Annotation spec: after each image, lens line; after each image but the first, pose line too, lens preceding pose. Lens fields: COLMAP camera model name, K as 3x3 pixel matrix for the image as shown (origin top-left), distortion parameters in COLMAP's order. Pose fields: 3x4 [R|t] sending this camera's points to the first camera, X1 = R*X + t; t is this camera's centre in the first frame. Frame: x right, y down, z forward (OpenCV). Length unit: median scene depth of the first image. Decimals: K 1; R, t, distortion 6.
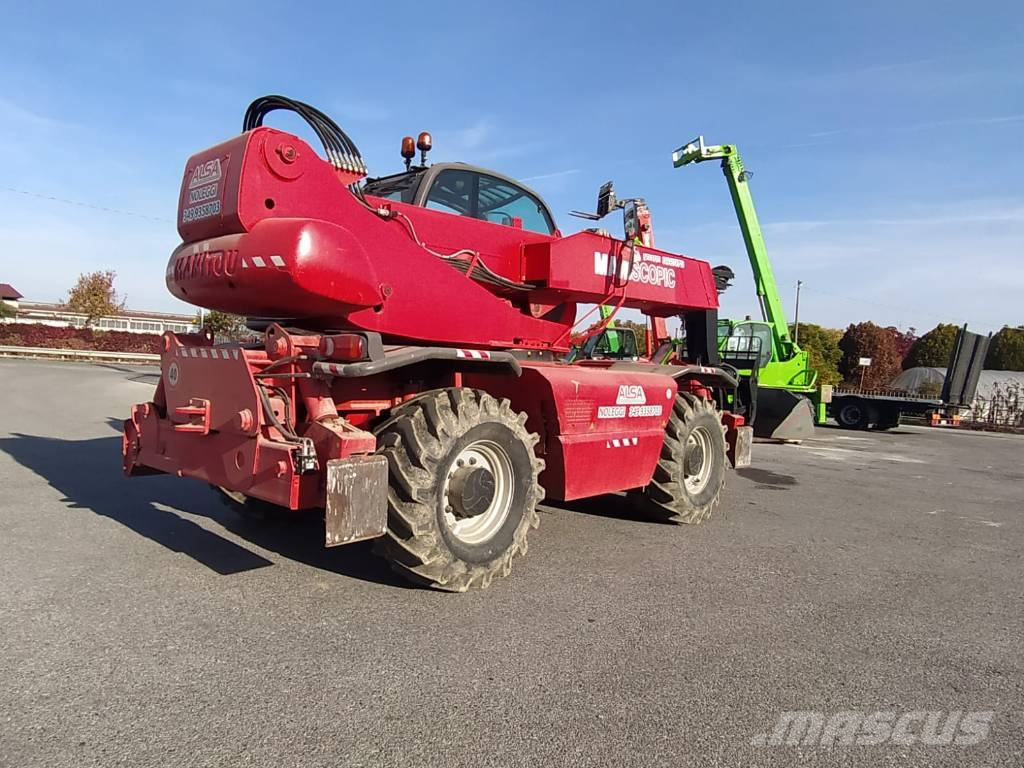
lens RADIAL K [[685.8, 0, 491.6], [0, 685.8, 384.0], [0, 0, 1]] dist [-0.003210, -0.000560]
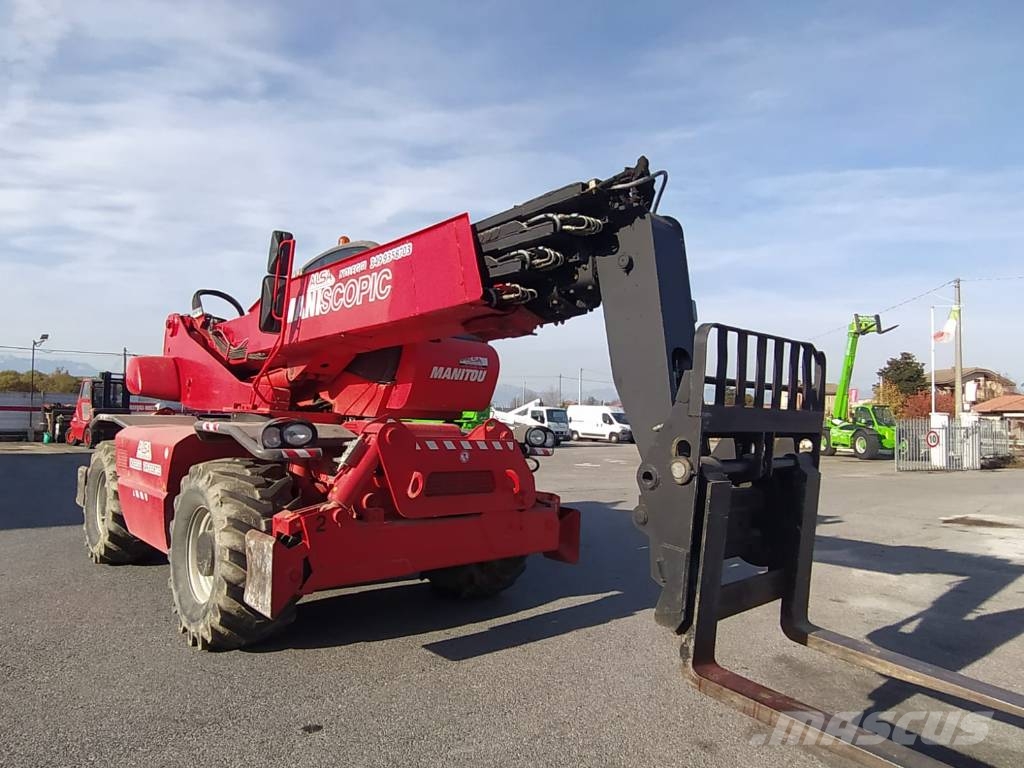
lens RADIAL K [[672.6, 0, 512.0], [0, 672.6, 384.0], [0, 0, 1]] dist [-0.005497, -0.000789]
pose [[-0.085360, -0.105218, -0.990779, 1.184575], [-0.059873, 0.993153, -0.100312, -0.015130], [0.994550, 0.050759, -0.091075, 1.652508]]
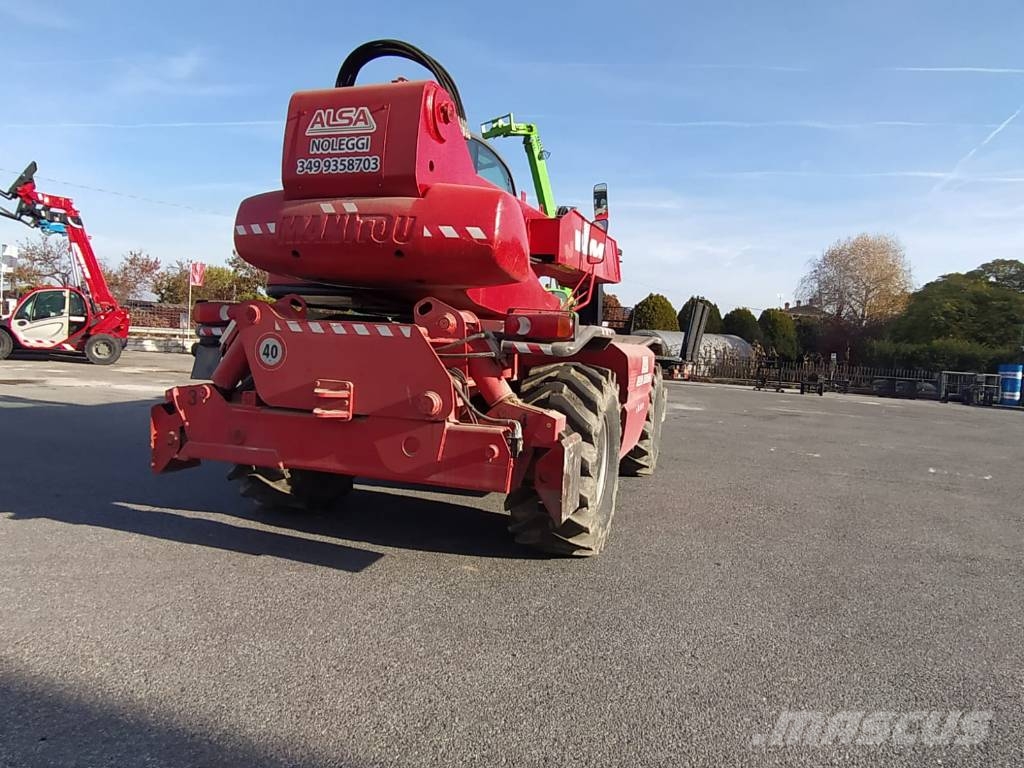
lens RADIAL K [[672.6, 0, 512.0], [0, 672.6, 384.0], [0, 0, 1]] dist [-0.005497, -0.000789]
pose [[0.911108, -0.027104, 0.411276, -0.449896], [0.001527, 0.998051, 0.062391, -0.021413], [-0.412165, -0.056217, 0.909373, 0.092144]]
